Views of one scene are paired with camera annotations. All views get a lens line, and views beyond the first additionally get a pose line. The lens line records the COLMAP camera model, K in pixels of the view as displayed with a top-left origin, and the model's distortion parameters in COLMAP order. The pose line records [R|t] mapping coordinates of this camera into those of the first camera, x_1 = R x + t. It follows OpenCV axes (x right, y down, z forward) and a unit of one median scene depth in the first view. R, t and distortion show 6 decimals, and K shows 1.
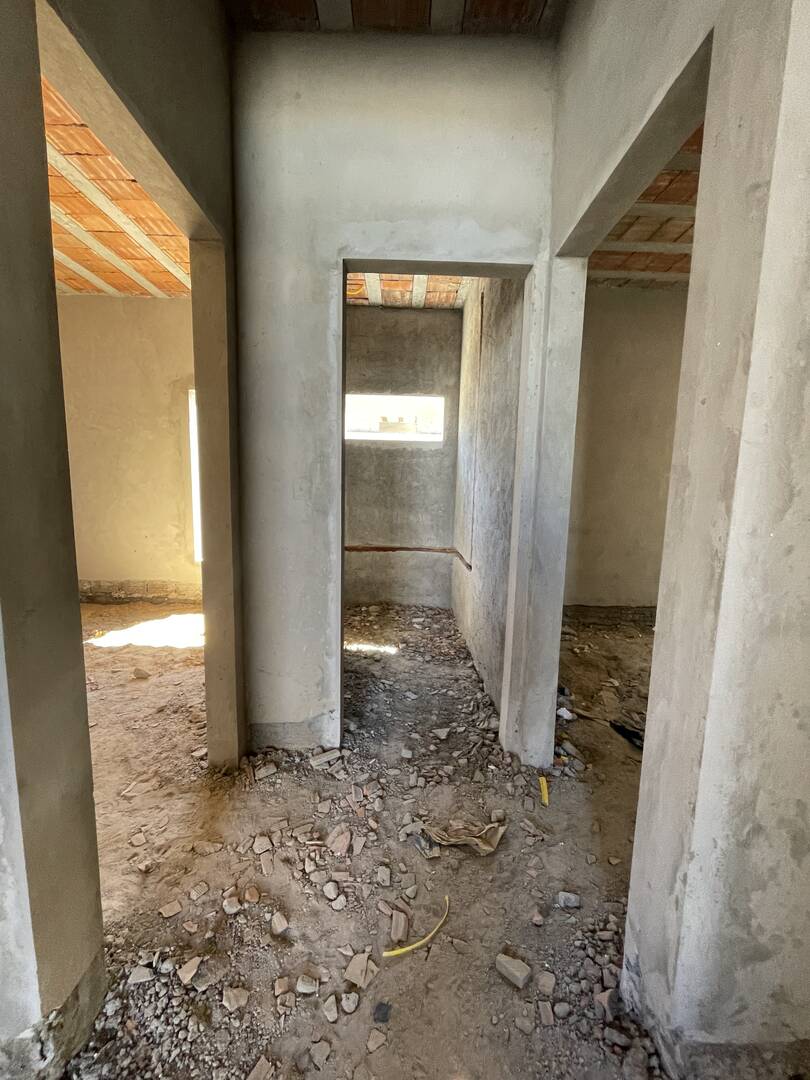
lens RADIAL K [[439.7, 0, 406.4], [0, 439.7, 538.7], [0, 0, 1]] dist [0.001003, -0.001216]
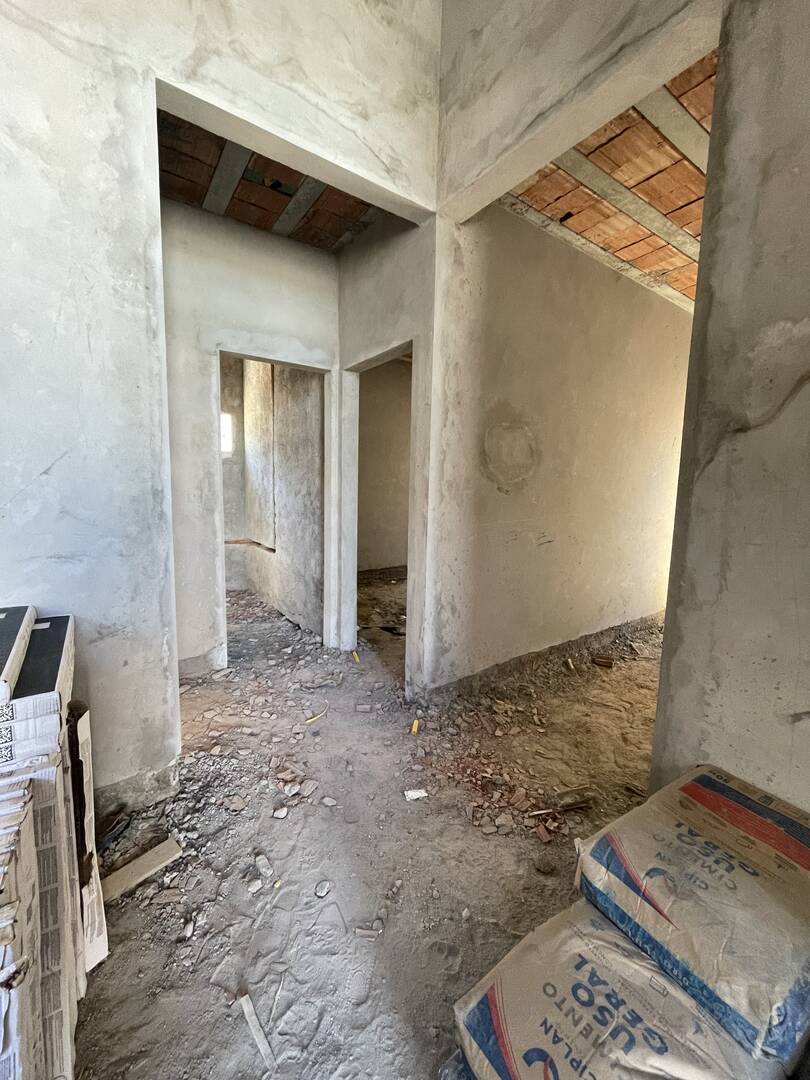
lens RADIAL K [[439.7, 0, 408.6], [0, 439.7, 534.3], [0, 0, 1]] dist [0.001003, -0.001216]
pose [[0.829925, -0.065314, 0.554039, -0.494068], [0.067474, 0.997584, 0.016529, 0.043923], [-0.553780, 0.023666, 0.832327, -0.668301]]
